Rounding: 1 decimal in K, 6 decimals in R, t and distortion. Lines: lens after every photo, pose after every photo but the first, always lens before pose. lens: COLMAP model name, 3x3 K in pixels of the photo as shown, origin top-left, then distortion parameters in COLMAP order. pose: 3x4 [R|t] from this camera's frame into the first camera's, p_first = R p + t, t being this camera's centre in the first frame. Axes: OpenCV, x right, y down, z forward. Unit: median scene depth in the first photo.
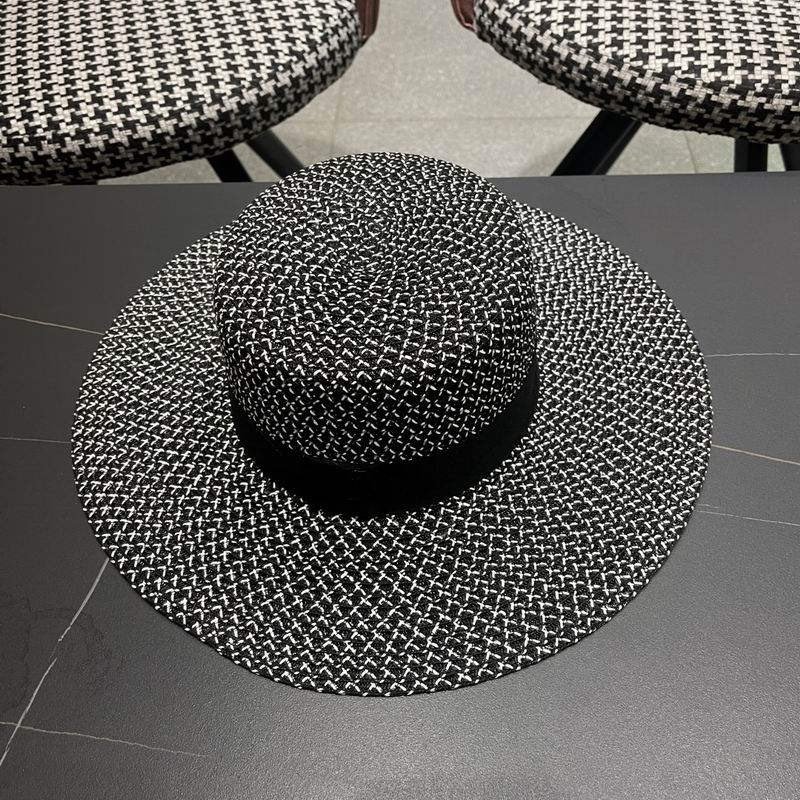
lens RADIAL K [[830.5, 0, 400.0], [0, 830.5, 400.0], [0, 0, 1]] dist [0.039012, -0.041118]
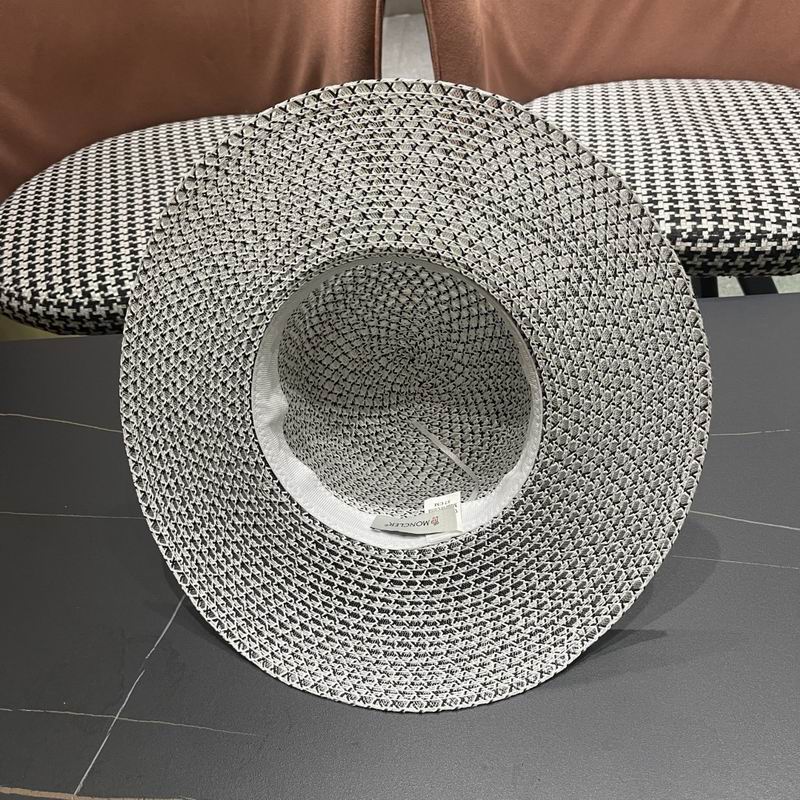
lens RADIAL K [[830.5, 0, 400.0], [0, 830.5, 400.0], [0, 0, 1]] dist [0.039012, -0.041118]
pose [[0.997968, -0.036852, -0.051981, 0.046809], [0.027167, 0.984006, -0.176054, 0.077676], [0.057637, 0.174284, 0.983007, -0.208706]]
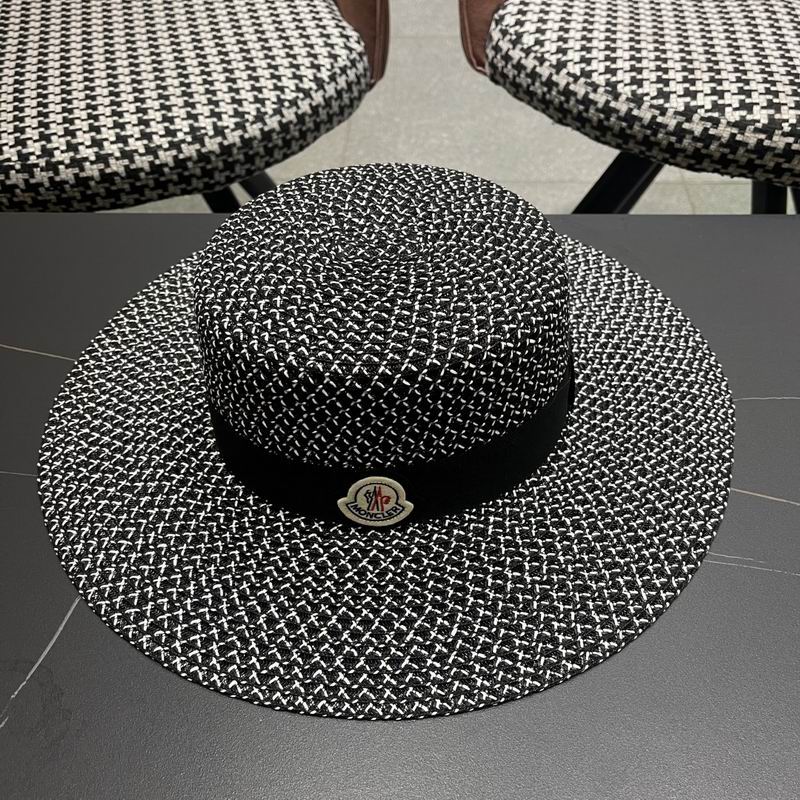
lens RADIAL K [[831.9, 0, 396.4], [0, 831.9, 411.5], [0, 0, 1]] dist [0.002096, 0.027060]
pose [[0.999739, 0.022630, 0.003182, -0.011171], [-0.022333, 0.997006, -0.074024, 0.028201], [-0.004848, 0.073934, 0.997251, 0.067344]]
